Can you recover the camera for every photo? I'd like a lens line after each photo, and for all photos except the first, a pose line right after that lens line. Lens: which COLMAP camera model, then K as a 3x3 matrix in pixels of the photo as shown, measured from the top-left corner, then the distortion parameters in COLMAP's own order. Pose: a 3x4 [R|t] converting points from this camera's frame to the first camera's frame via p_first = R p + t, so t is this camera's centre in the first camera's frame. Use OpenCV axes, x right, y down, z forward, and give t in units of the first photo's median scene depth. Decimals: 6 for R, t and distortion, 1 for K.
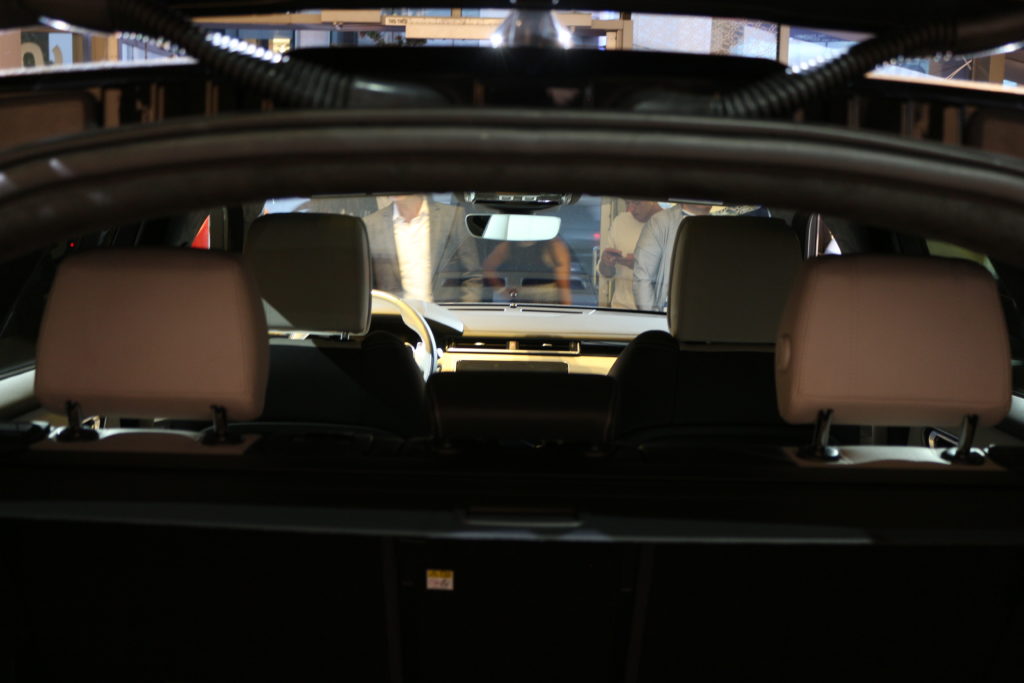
lens RADIAL K [[1751.7, 0, 511.3], [0, 1751.7, 341.6], [0, 0, 1]] dist [-0.018029, 0.000000]
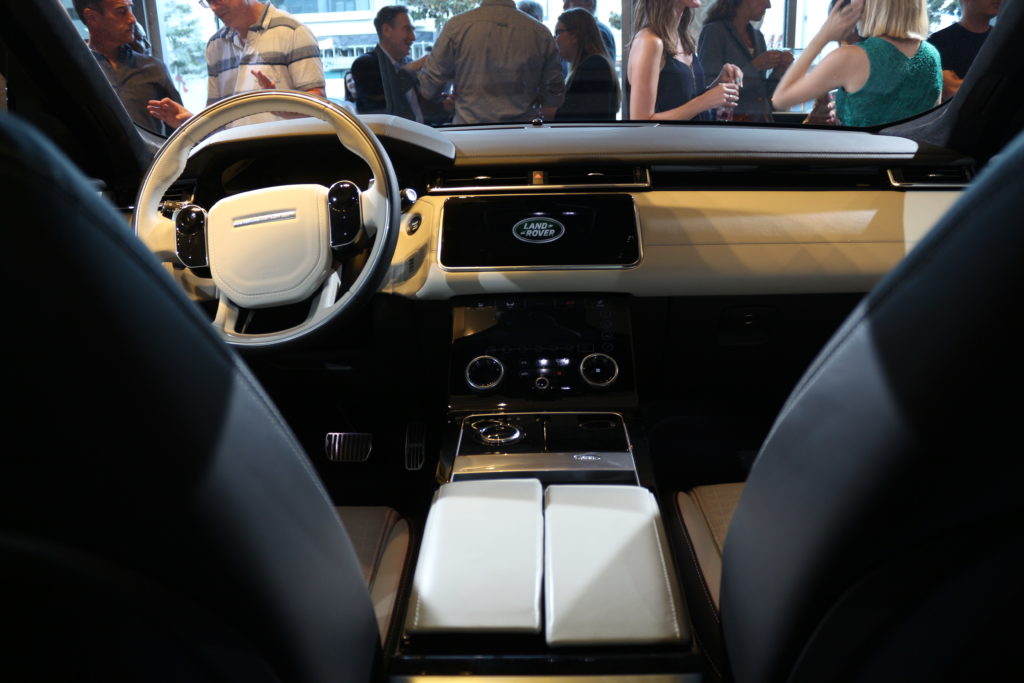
lens RADIAL K [[857.3, 0, 512.4], [0, 857.3, 349.0], [0, 0, 1]] dist [-0.162911, 0.137221]
pose [[0.998624, -0.037486, -0.036659, 0.000331], [0.043700, 0.981414, 0.186861, 0.004987], [0.028973, -0.188206, 0.981702, 0.703447]]
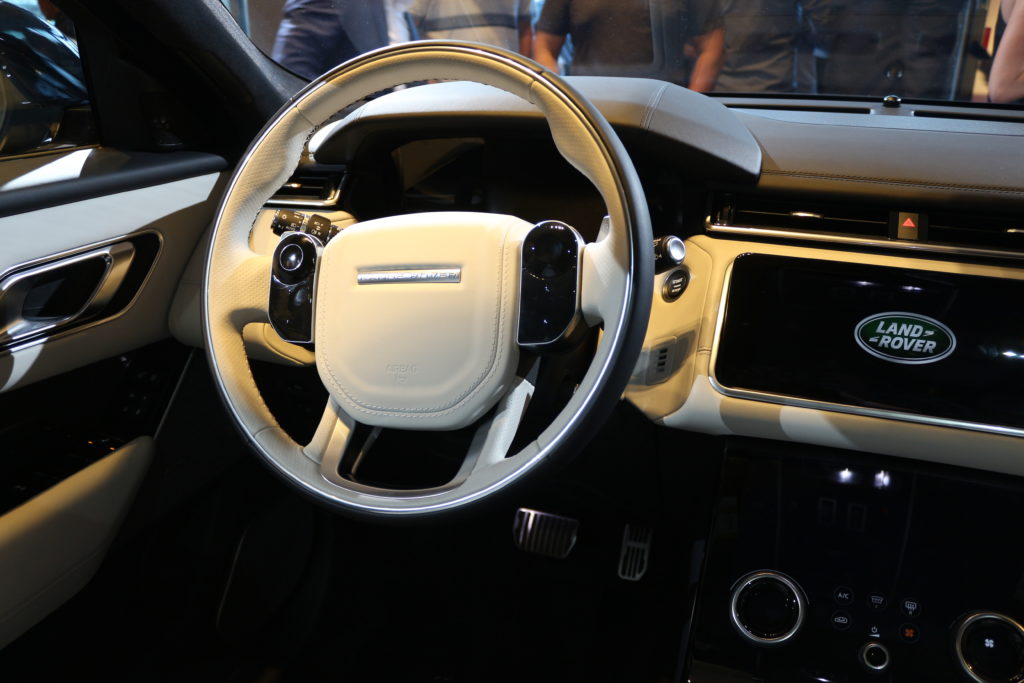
lens RADIAL K [[857.3, 0, 506.8], [0, 857.3, 356.8], [0, 0, 1]] dist [-0.162911, 0.137221]
pose [[0.943386, 0.104337, -0.314860, -0.019102], [-0.013062, 0.960188, 0.279048, -0.016711], [0.331440, -0.259137, 0.907191, 0.827746]]
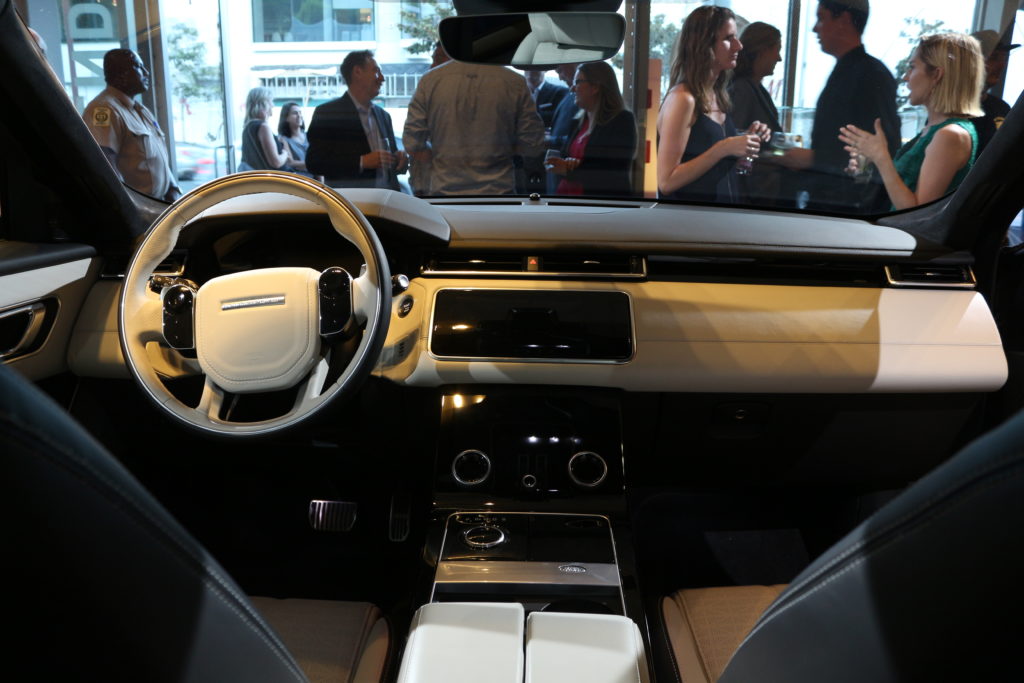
lens RADIAL K [[857.3, 0, 513.8], [0, 857.3, 345.9], [0, 0, 1]] dist [-0.162911, 0.137221]
pose [[0.999667, -0.004234, -0.025455, 0.001338], [0.007946, 0.989021, 0.147562, -0.012967], [0.024551, -0.147715, 0.988725, 0.710475]]
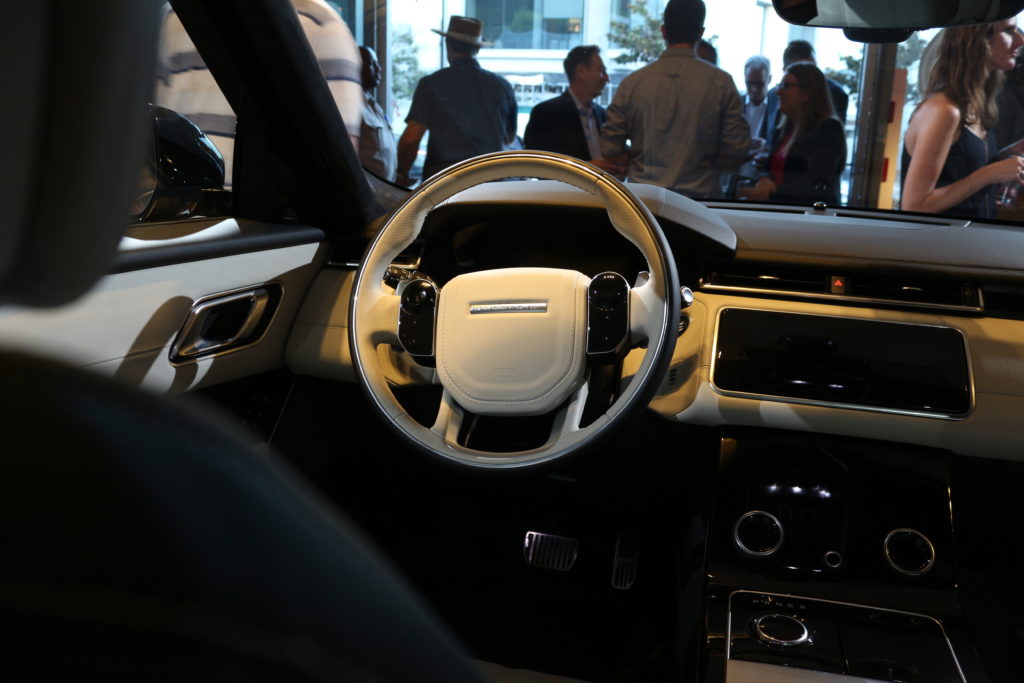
lens RADIAL K [[857.3, 0, 512.8], [0, 857.3, 346.7], [0, 0, 1]] dist [-0.162911, 0.137221]
pose [[0.968263, 0.076514, -0.237931, -0.030083], [-0.043874, 0.989239, 0.139575, -0.009218], [0.246051, -0.124707, 0.961201, 0.754422]]
